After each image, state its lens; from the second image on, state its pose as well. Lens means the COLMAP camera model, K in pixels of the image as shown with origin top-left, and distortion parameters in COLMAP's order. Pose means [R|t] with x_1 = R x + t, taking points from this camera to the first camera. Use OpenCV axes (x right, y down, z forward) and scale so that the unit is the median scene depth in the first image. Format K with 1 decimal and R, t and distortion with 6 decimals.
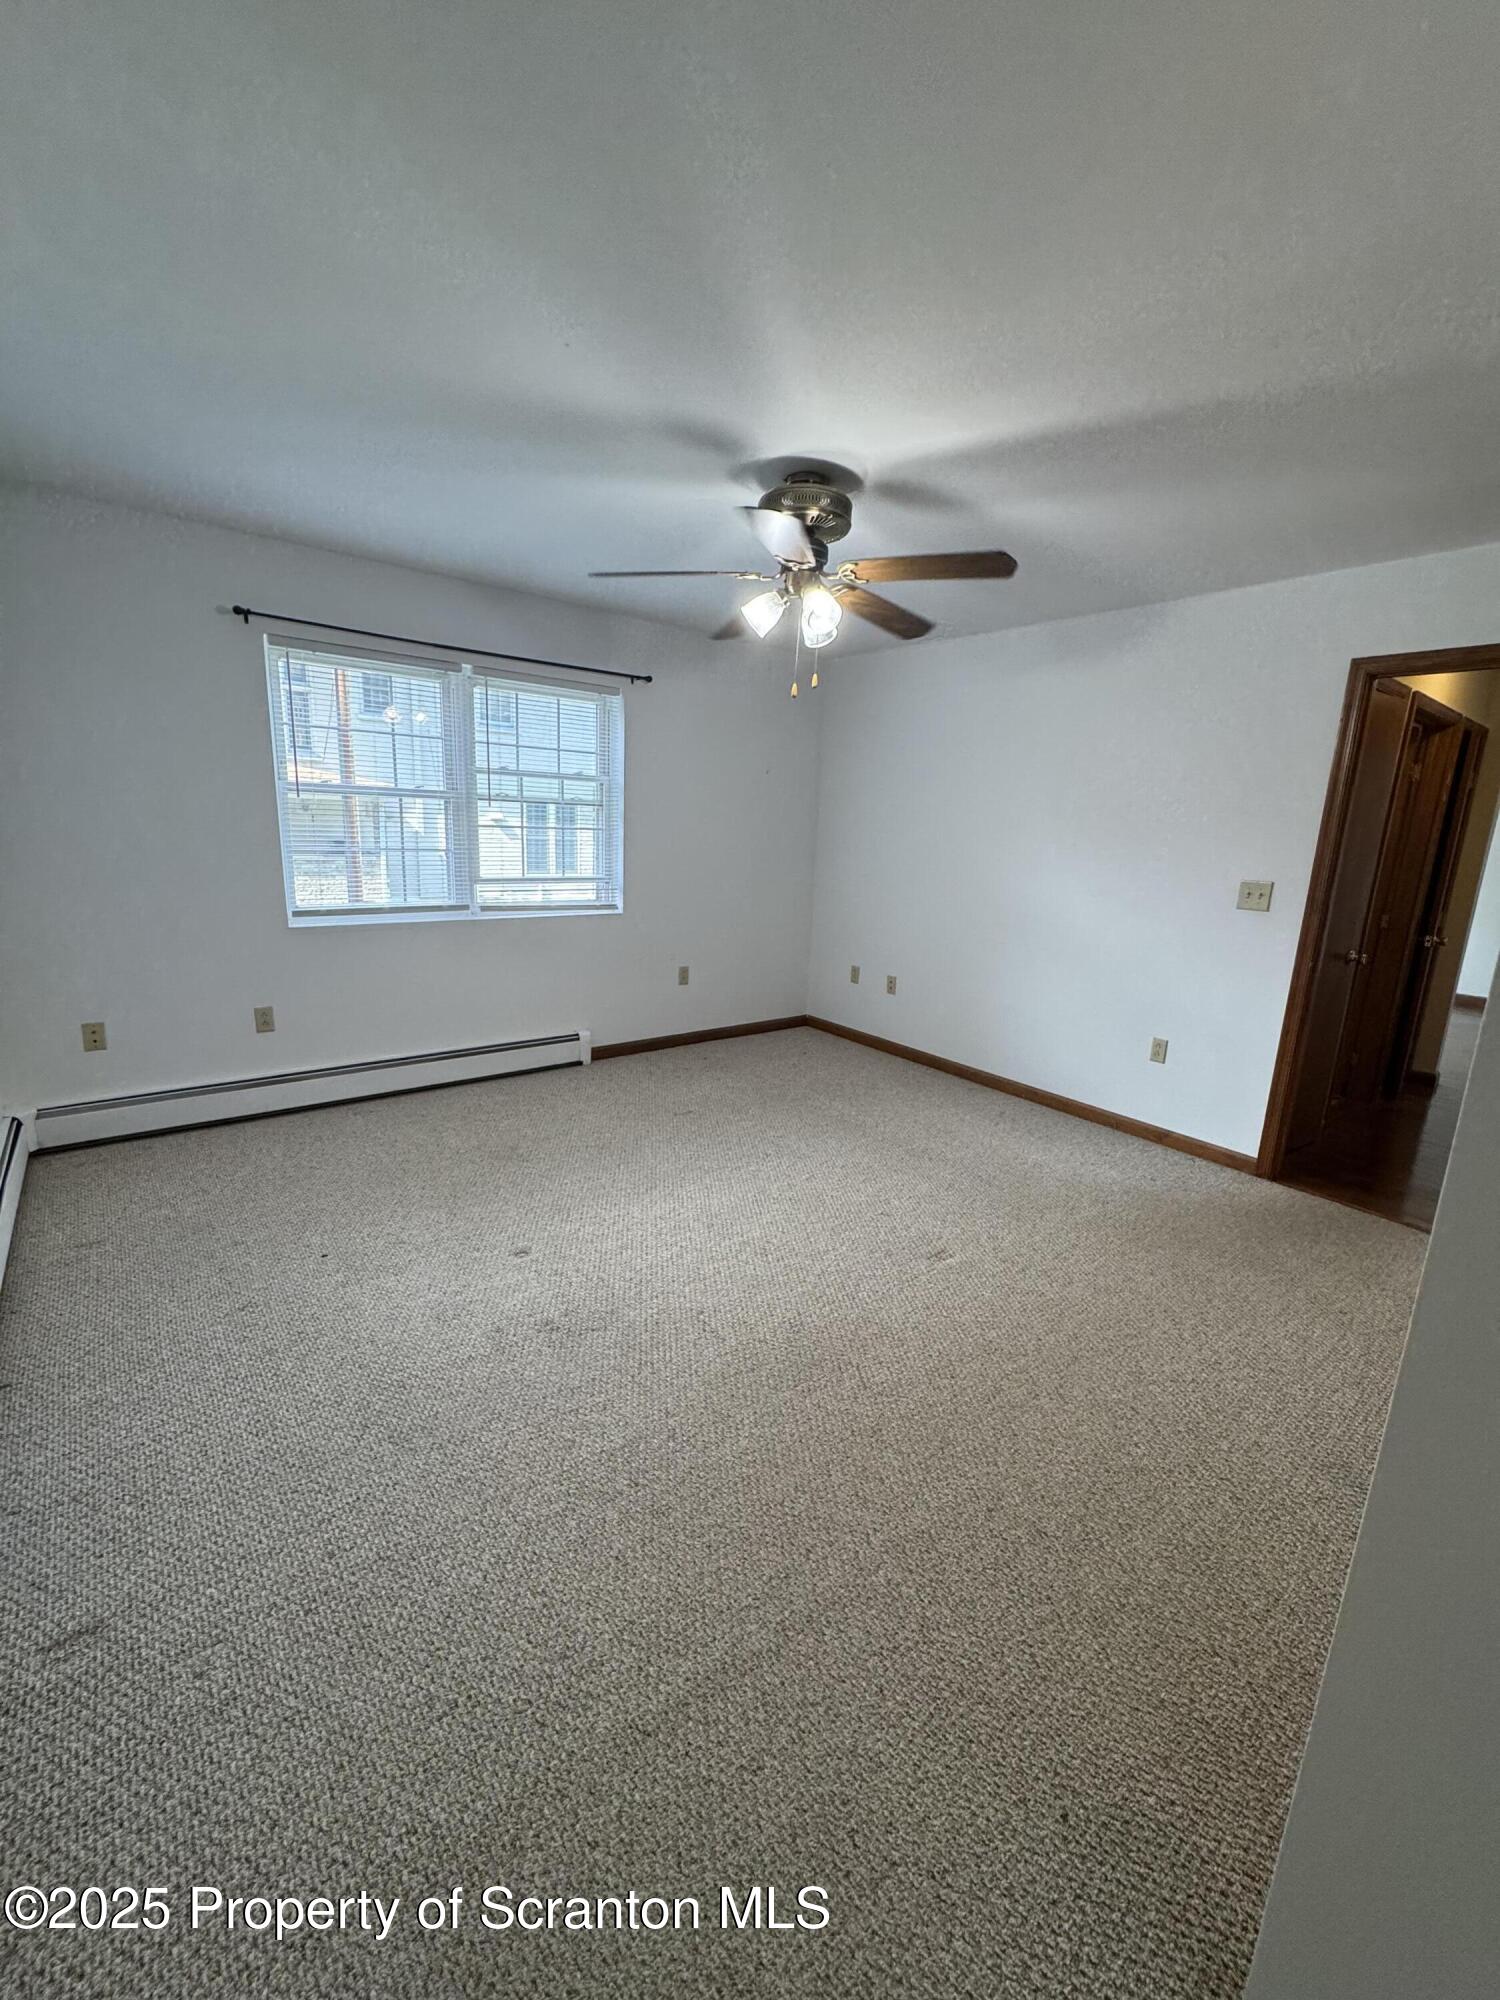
lens RADIAL K [[799.4, 0, 765.5], [0, 799.4, 1004.7], [0, 0, 1]] dist [-0.003950, 0.001010]
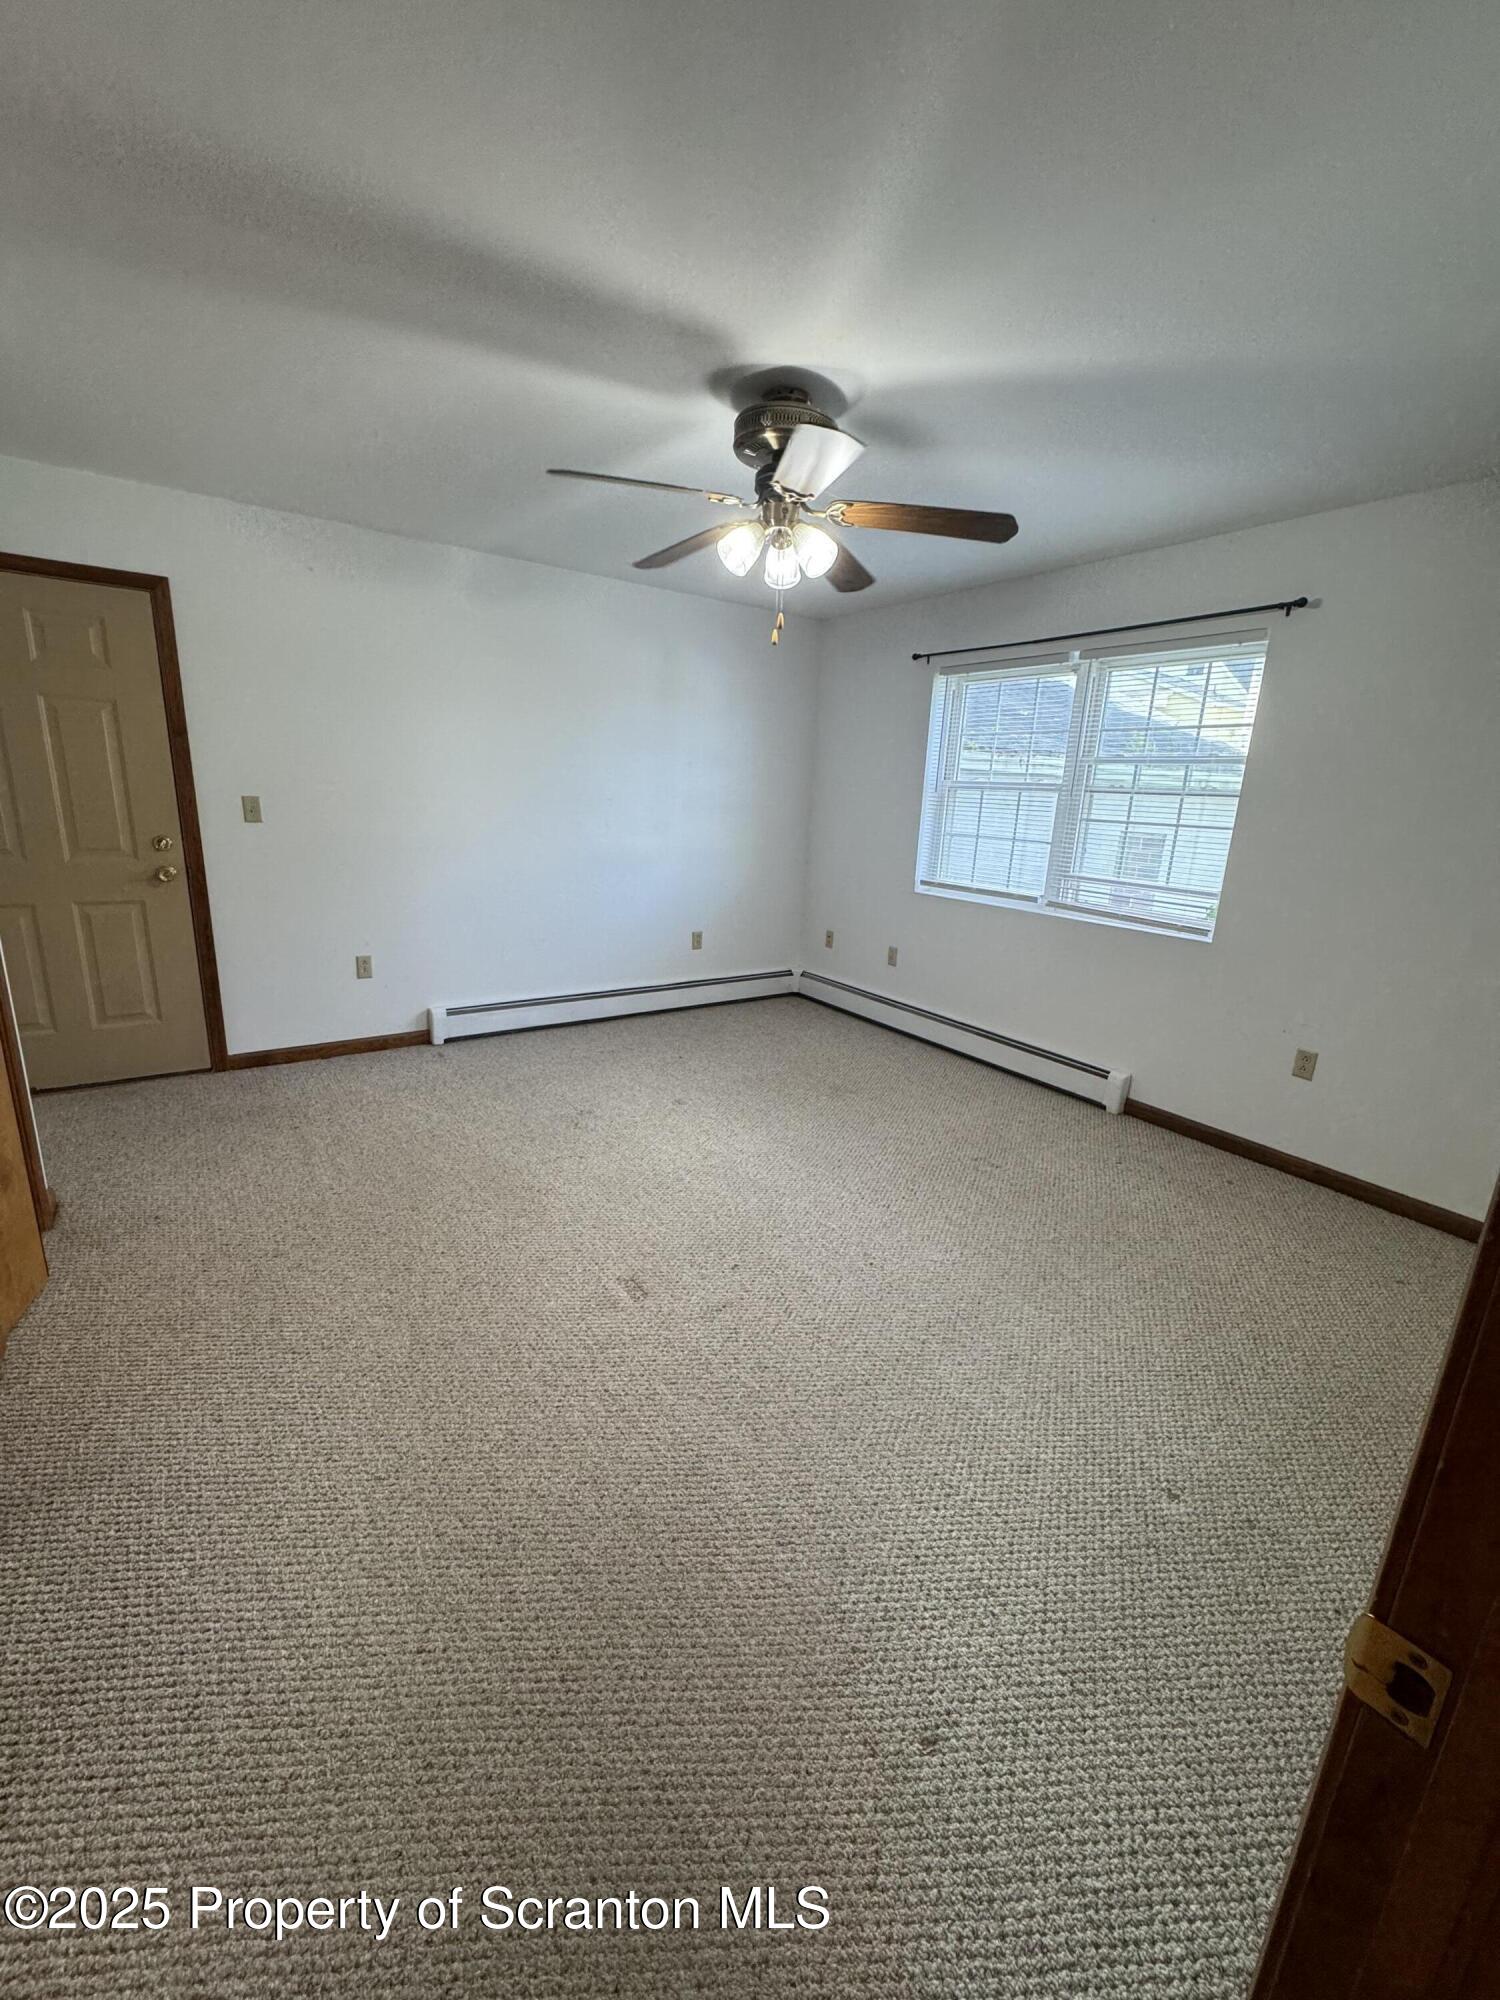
lens RADIAL K [[799.4, 0, 754.0], [0, 799.4, 1007.3], [0, 0, 1]] dist [-0.003950, 0.001010]
pose [[-0.060777, 0.211634, -0.975458, 0.626501], [-0.276796, 0.935363, 0.220181, -0.114655], [0.959005, 0.283385, 0.001731, 0.677501]]
